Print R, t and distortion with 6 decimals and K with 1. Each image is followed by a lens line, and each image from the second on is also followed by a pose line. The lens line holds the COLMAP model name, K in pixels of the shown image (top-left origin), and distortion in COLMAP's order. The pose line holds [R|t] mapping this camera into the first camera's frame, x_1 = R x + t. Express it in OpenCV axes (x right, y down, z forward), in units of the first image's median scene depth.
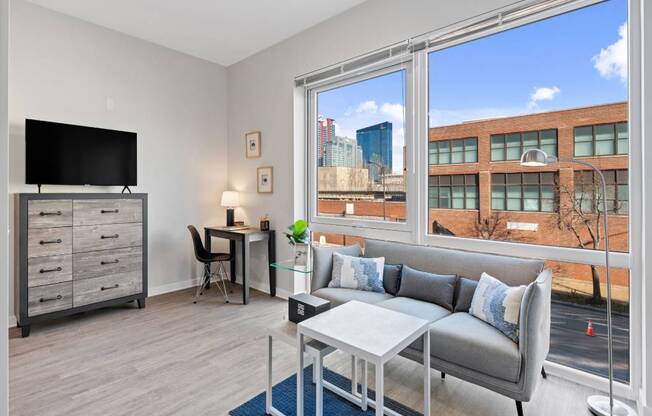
lens RADIAL K [[319.4, 0, 303.6], [0, 319.4, 192.1], [0, 0, 1]] dist [-0.001439, -0.000881]
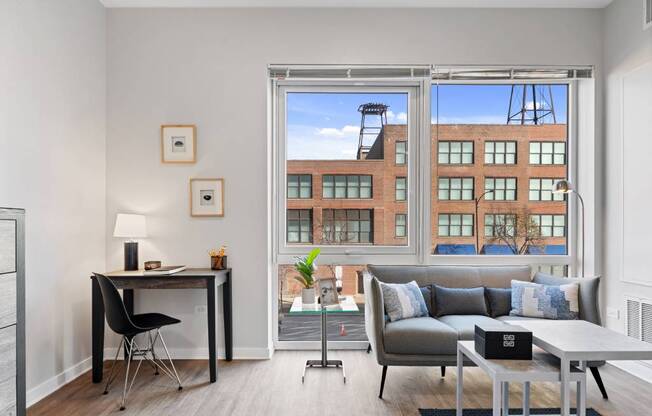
lens RADIAL K [[331.1, 0, 329.4], [0, 331.1, 229.8], [0, 0, 1]] dist [-0.002948, -0.000038]
pose [[0.727177, -0.008404, 0.686398, -0.409744], [0.002110, 0.999948, 0.010008, 0.024548], [-0.686446, -0.005830, 0.727157, 0.288198]]
